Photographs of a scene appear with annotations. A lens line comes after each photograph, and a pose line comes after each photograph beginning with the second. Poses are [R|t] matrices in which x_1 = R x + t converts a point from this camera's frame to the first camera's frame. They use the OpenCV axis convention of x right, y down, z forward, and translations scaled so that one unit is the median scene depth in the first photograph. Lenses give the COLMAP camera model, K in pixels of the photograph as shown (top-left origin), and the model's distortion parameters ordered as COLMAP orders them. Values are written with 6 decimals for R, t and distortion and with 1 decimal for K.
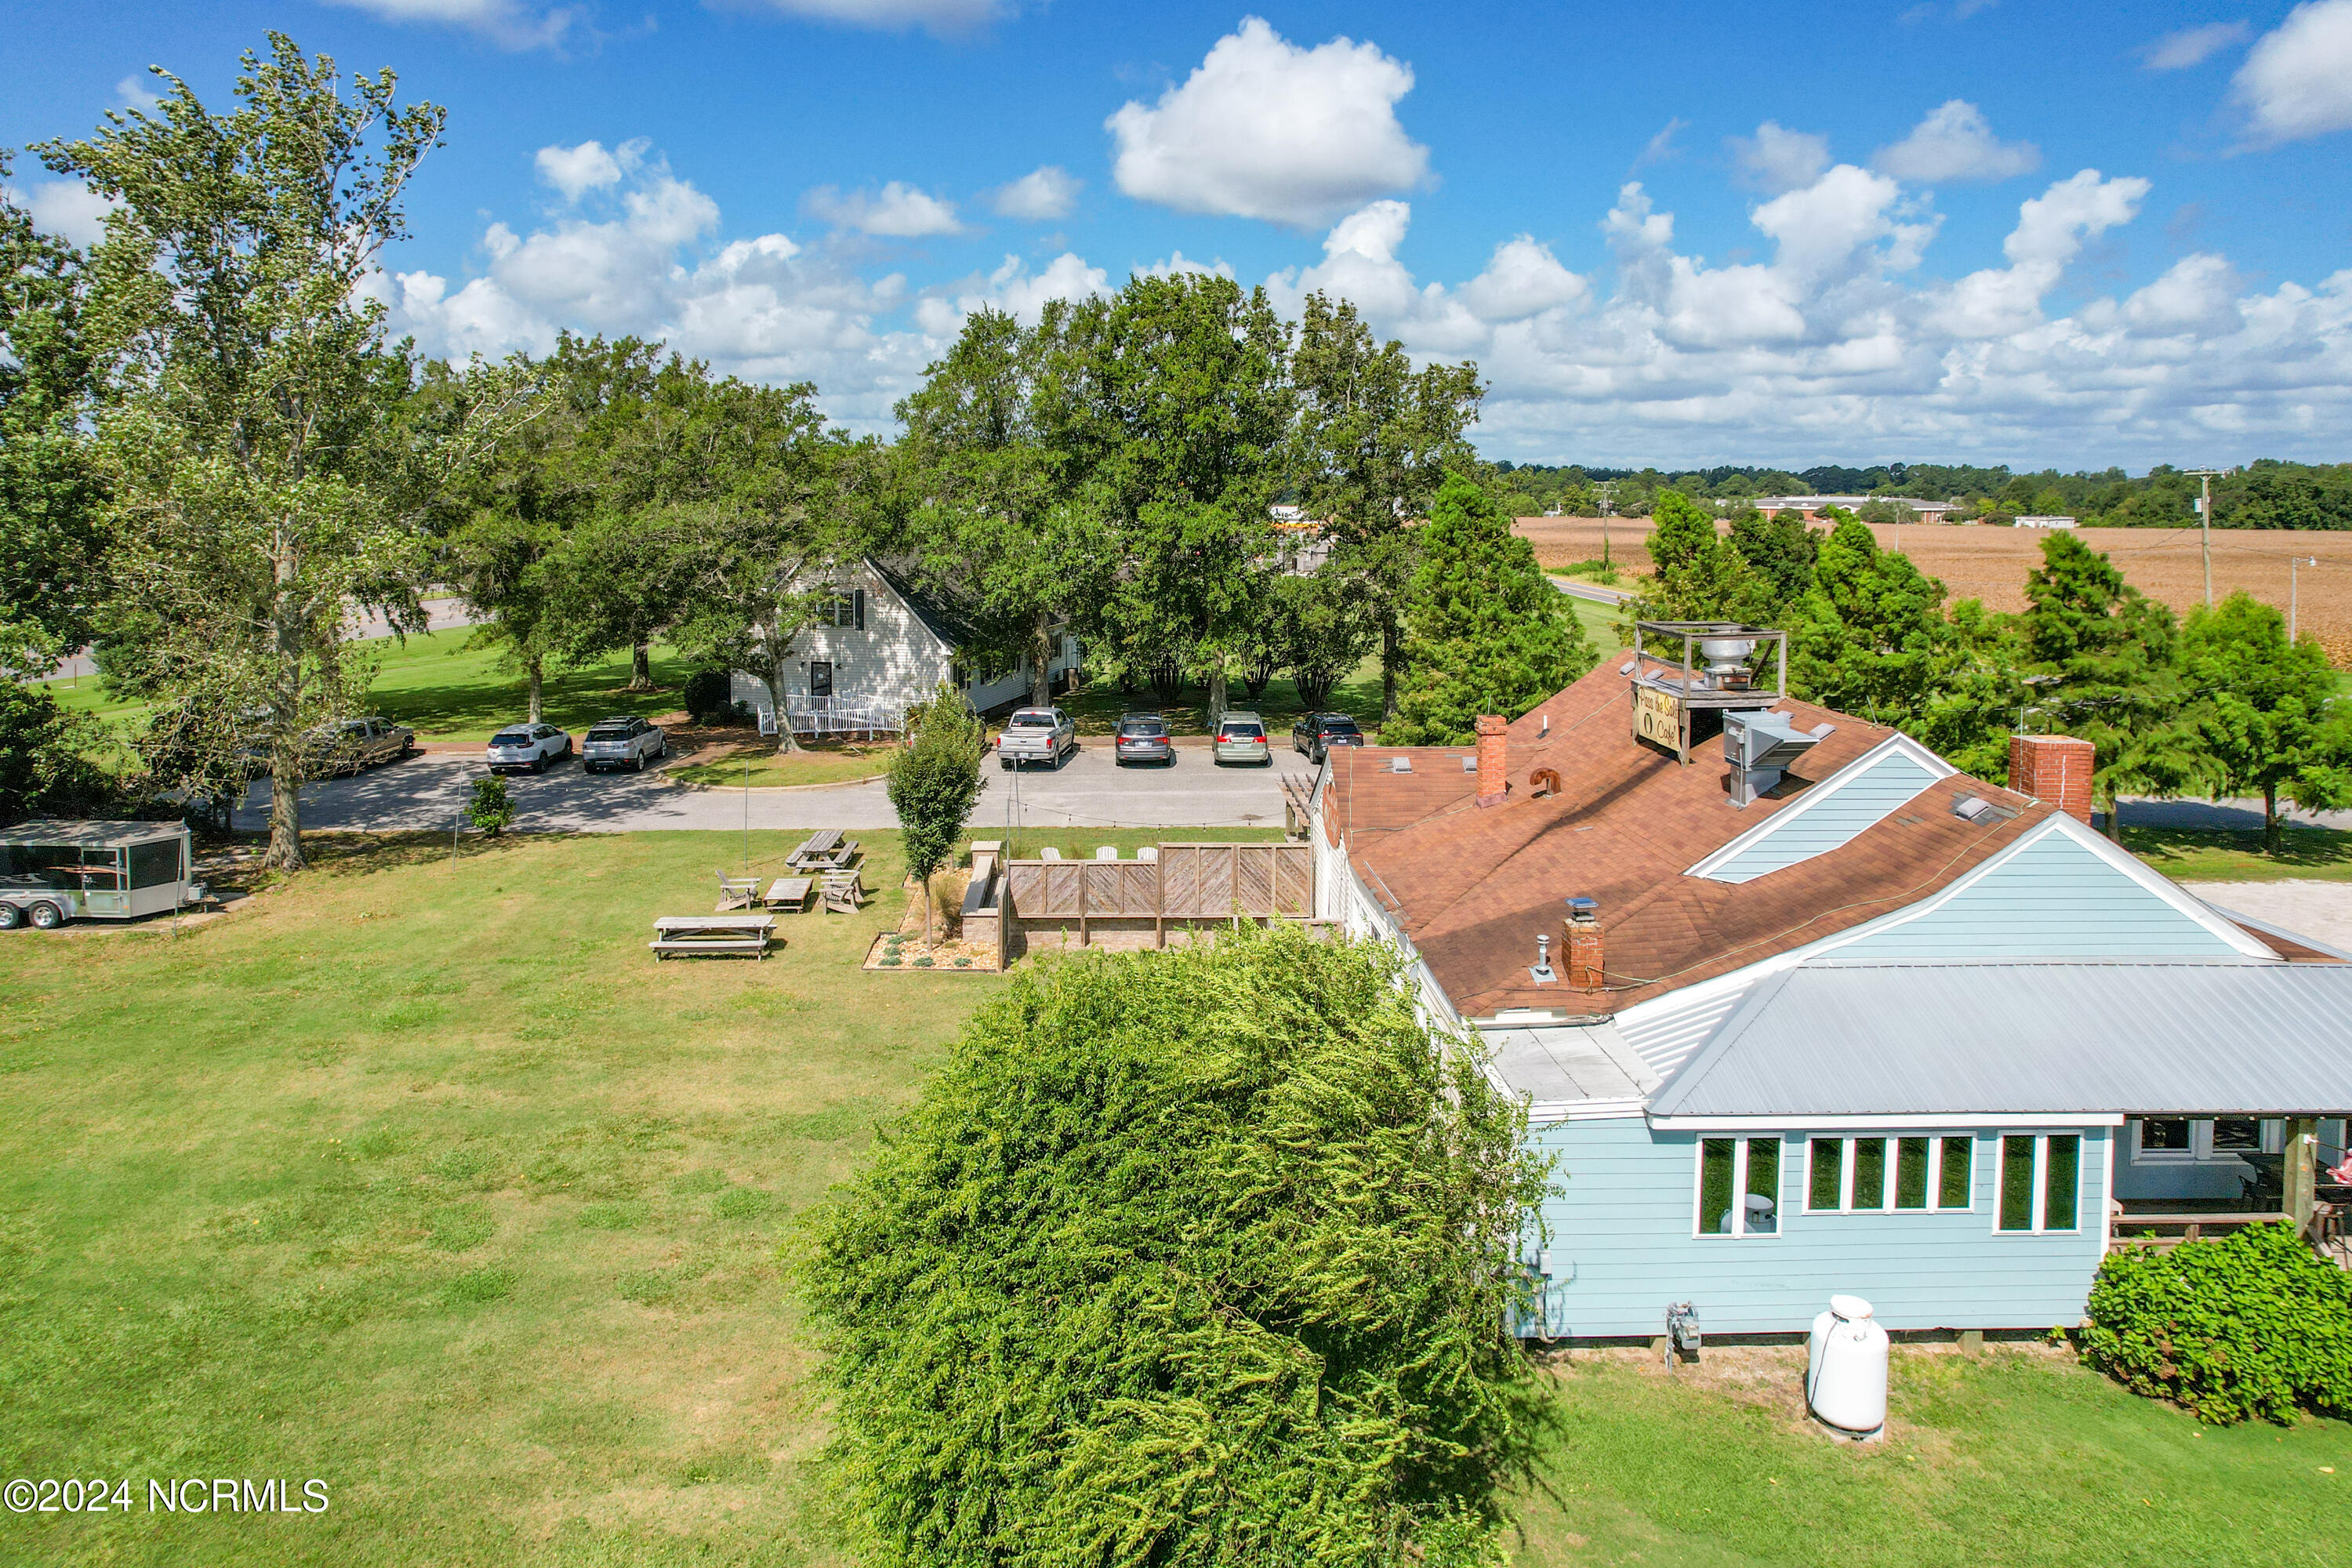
lens RADIAL K [[1576.0, 0, 1180.1], [0, 1576.0, 777.2], [0, 0, 1]] dist [-0.035799, -0.000356]
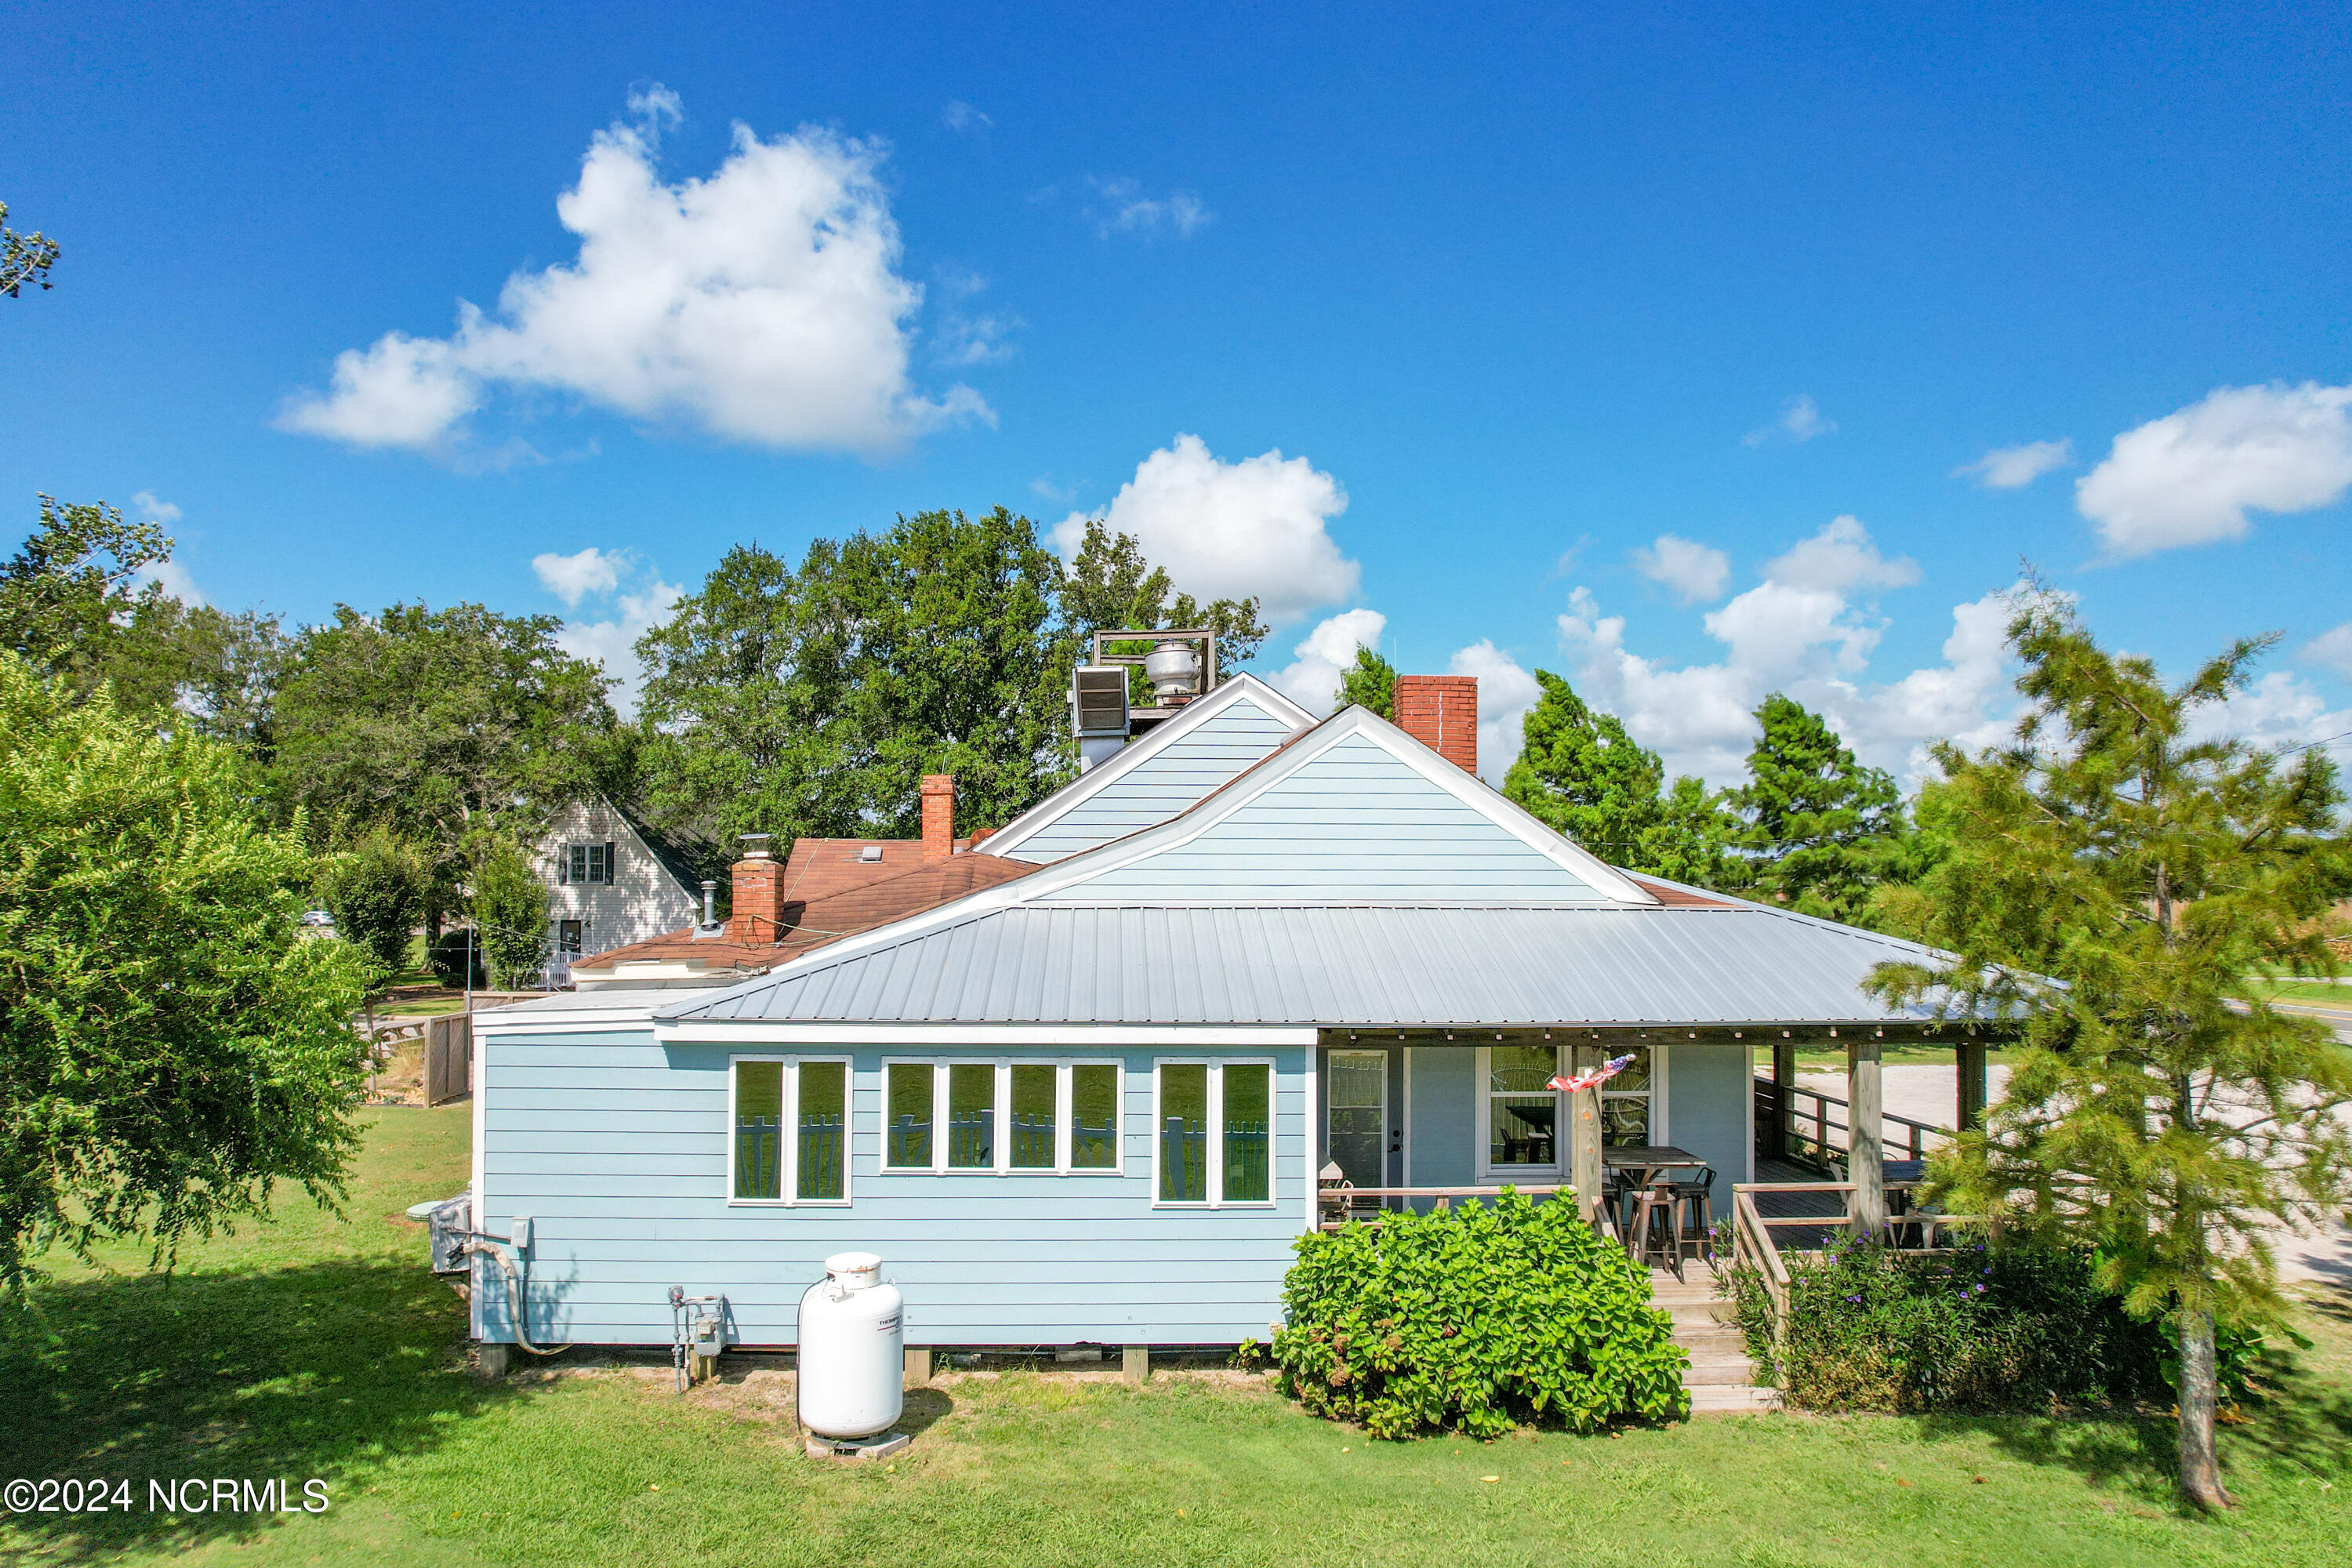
lens RADIAL K [[1499.3, 0, 1159.7], [0, 1499.3, 792.3], [0, 0, 1]] dist [-0.065901, 0.048261]
pose [[0.998516, -0.022038, -0.049810, 0.561459], [0.008223, 0.965000, -0.262120, 0.288865], [0.053843, 0.261321, 0.963749, 0.282365]]
